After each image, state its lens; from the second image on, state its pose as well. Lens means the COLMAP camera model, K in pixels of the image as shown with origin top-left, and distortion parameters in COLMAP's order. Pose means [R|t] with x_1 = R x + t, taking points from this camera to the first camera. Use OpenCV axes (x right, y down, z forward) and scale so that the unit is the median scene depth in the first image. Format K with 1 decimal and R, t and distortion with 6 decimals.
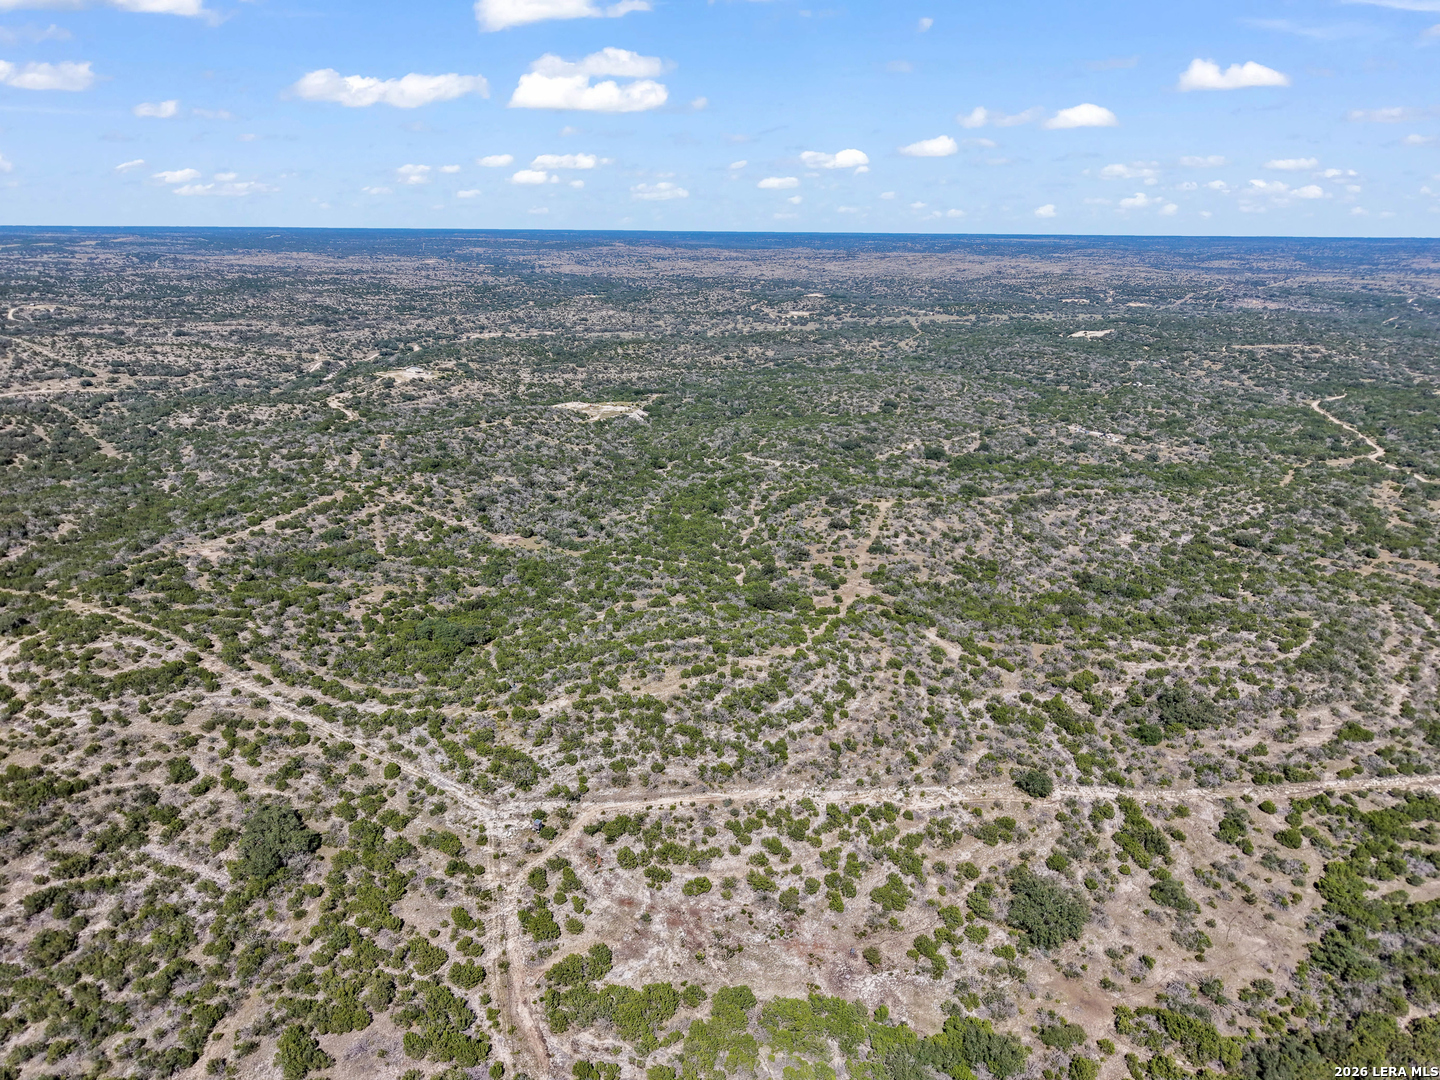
lens RADIAL K [[970.2, 0, 726.9], [0, 970.2, 558.6], [0, 0, 1]] dist [0.159595, -0.321915]
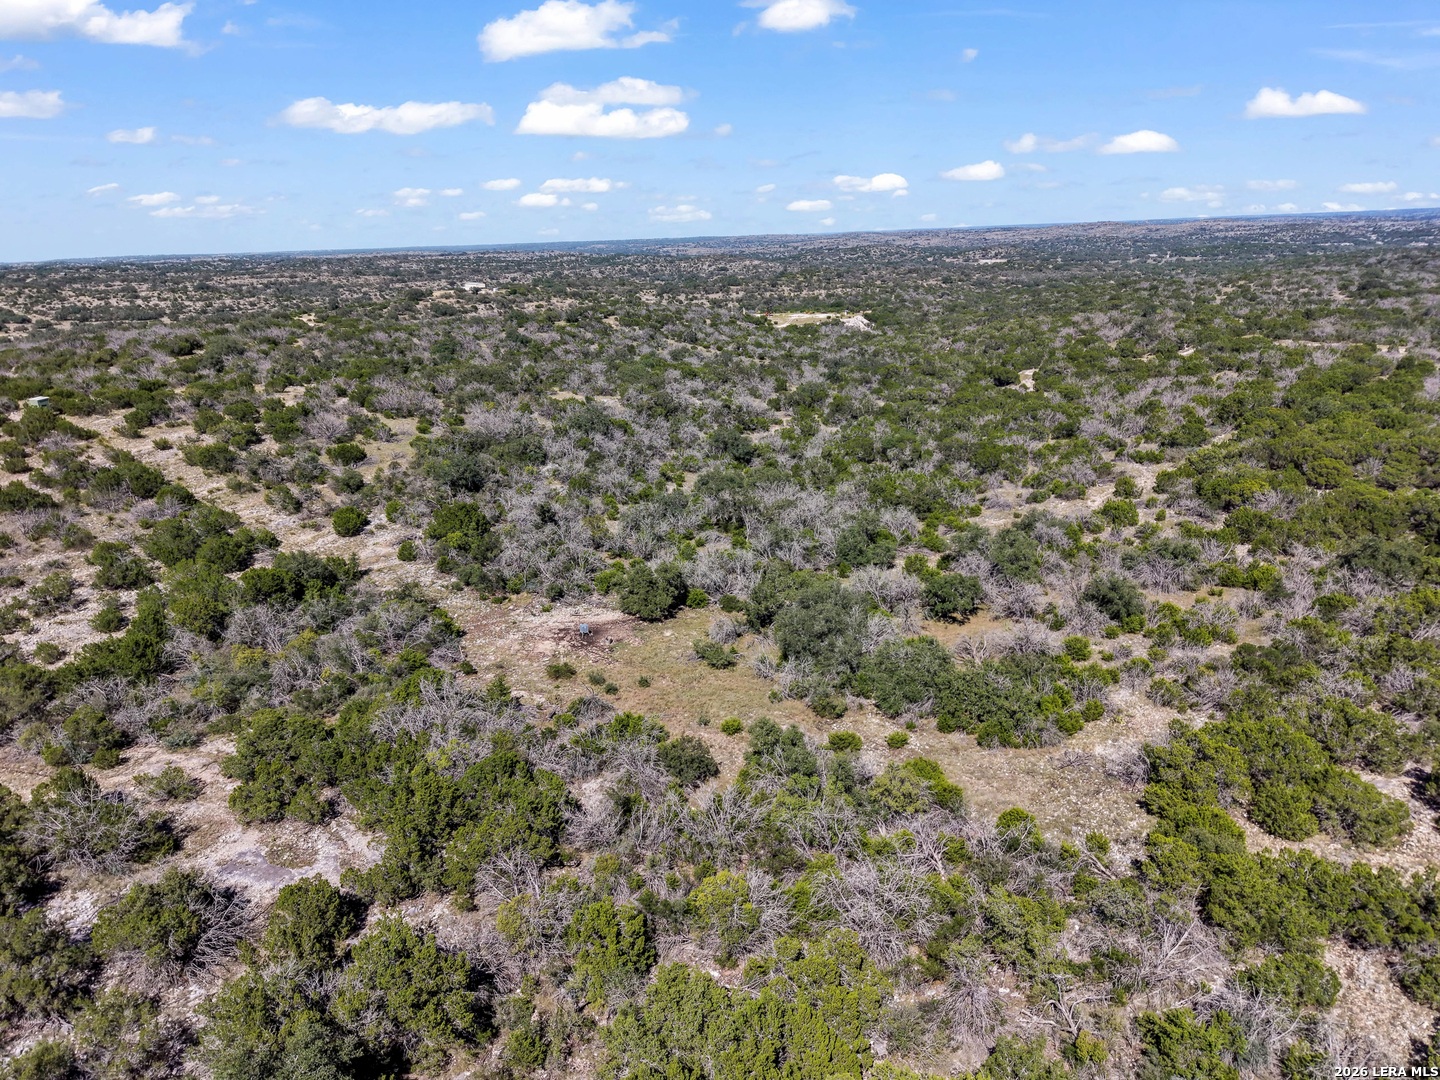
lens RADIAL K [[970.2, 0, 726.9], [0, 970.2, 558.6], [0, 0, 1]] dist [0.159595, -0.321915]
pose [[0.992423, -0.003804, -0.122810, -0.161531], [0.002788, 0.999960, -0.008445, -0.030389], [0.122837, 0.008039, 0.992394, 0.783862]]
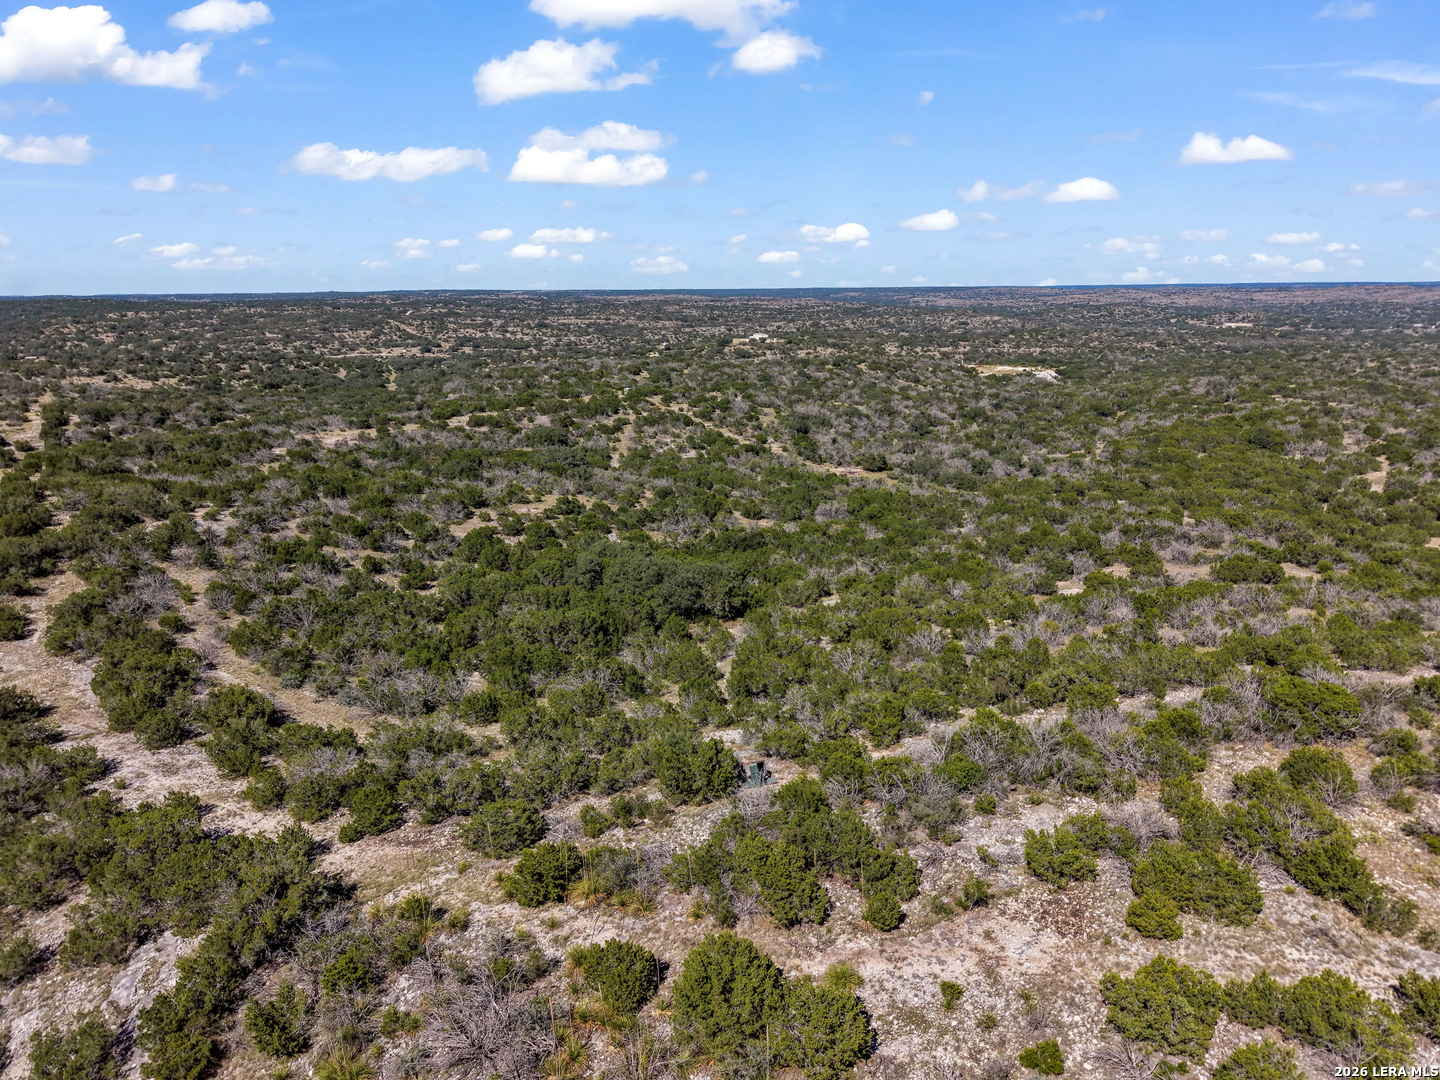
lens RADIAL K [[984.8, 0, 720.0], [0, 984.8, 540.0], [0, 0, 1]] dist [0.071224, -0.099548]
pose [[0.933388, 0.075060, -0.350930, -0.087984], [-0.101725, 0.993112, -0.058147, 0.053230], [0.344148, 0.089972, 0.934594, 0.451422]]
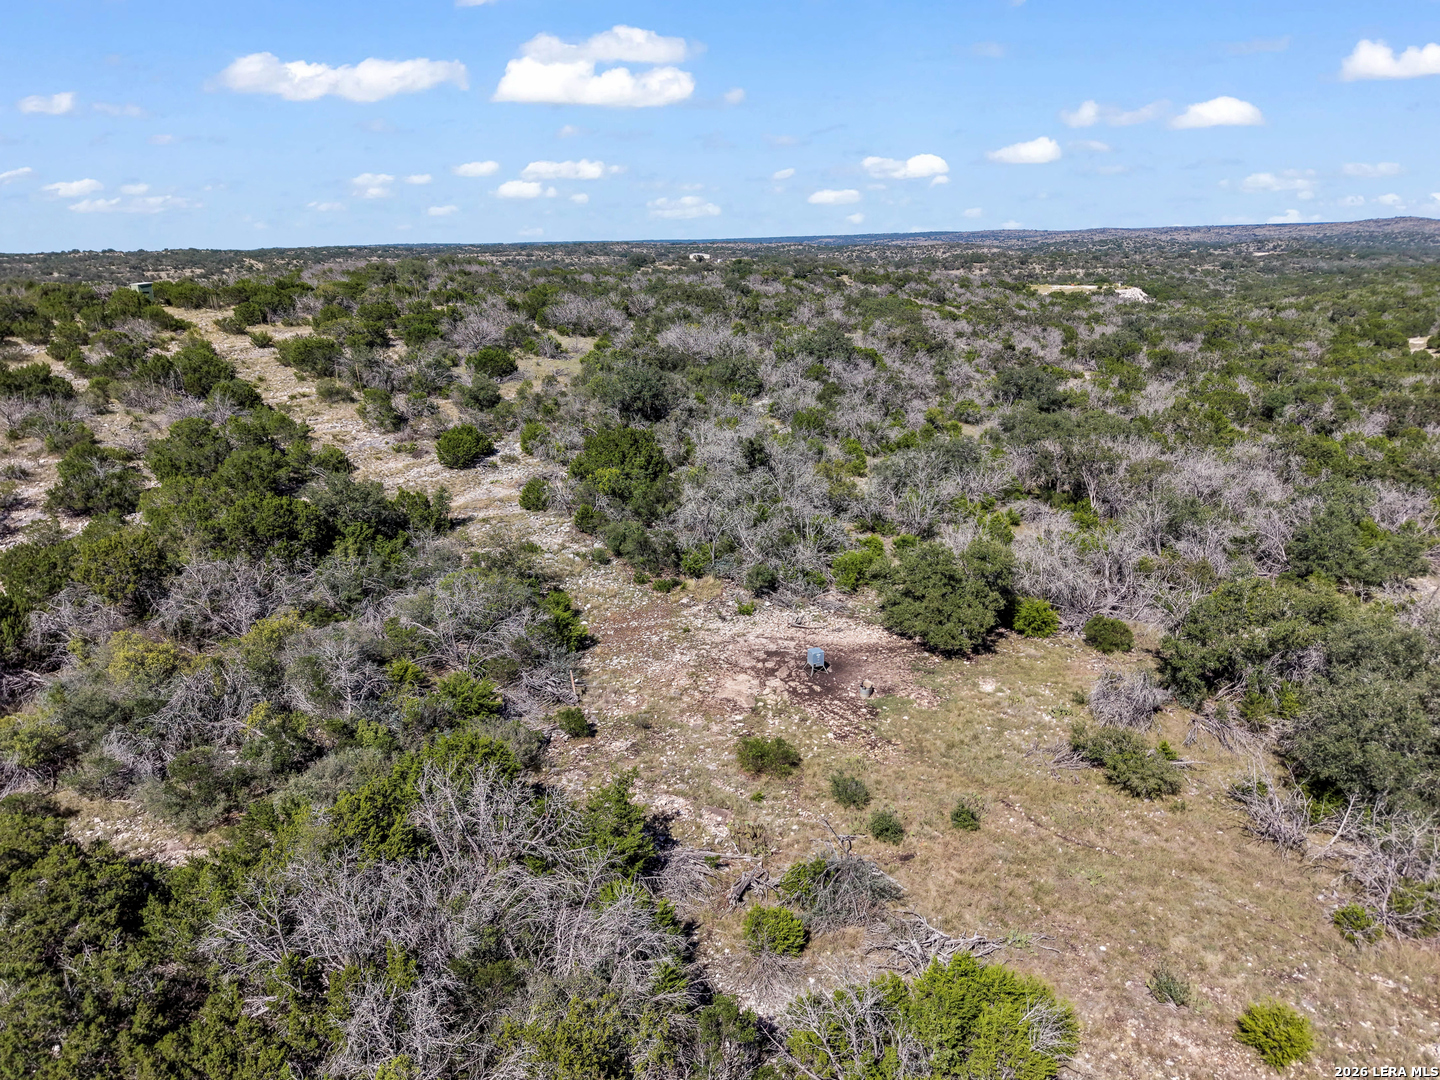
lens RADIAL K [[984.8, 0, 720.0], [0, 984.8, 540.0], [0, 0, 1]] dist [0.071224, -0.099548]
pose [[0.942076, 0.068669, -0.328295, -0.187786], [-0.078644, 0.996755, -0.017186, -0.027749], [0.326049, 0.042009, 0.944419, 0.865886]]
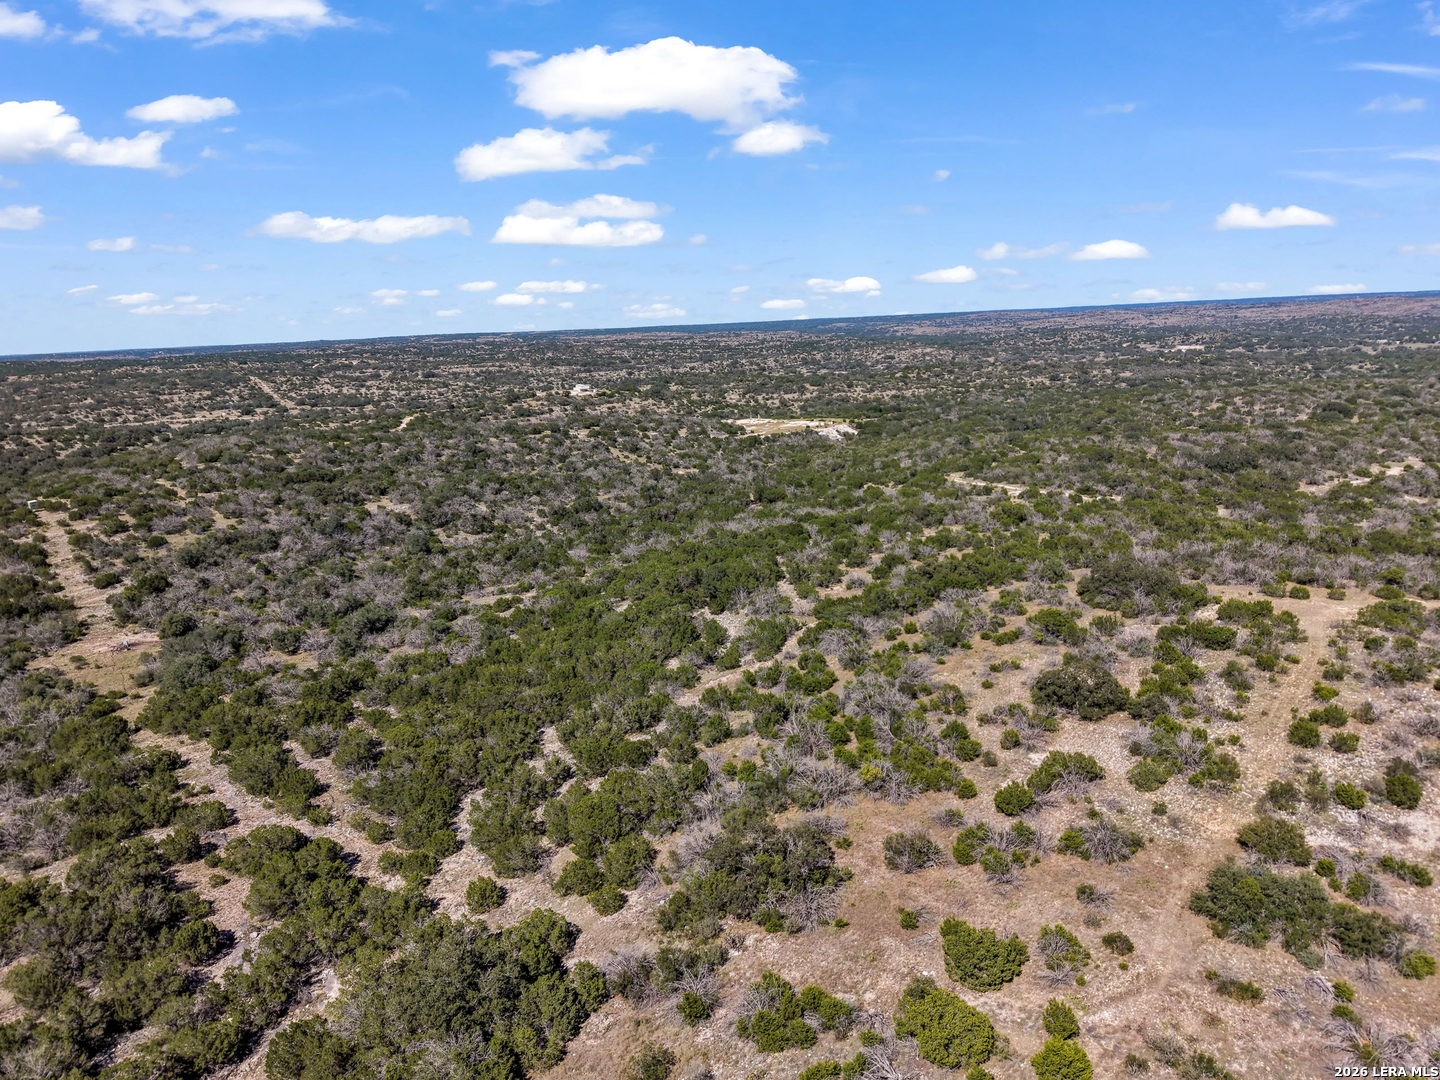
lens RADIAL K [[984.8, 0, 720.0], [0, 984.8, 540.0], [0, 0, 1]] dist [0.071224, -0.099548]
pose [[0.927649, 0.034915, -0.371818, 0.111787], [-0.072634, 0.993476, -0.087922, -0.039415], [0.366323, 0.108568, 0.924132, 0.701810]]
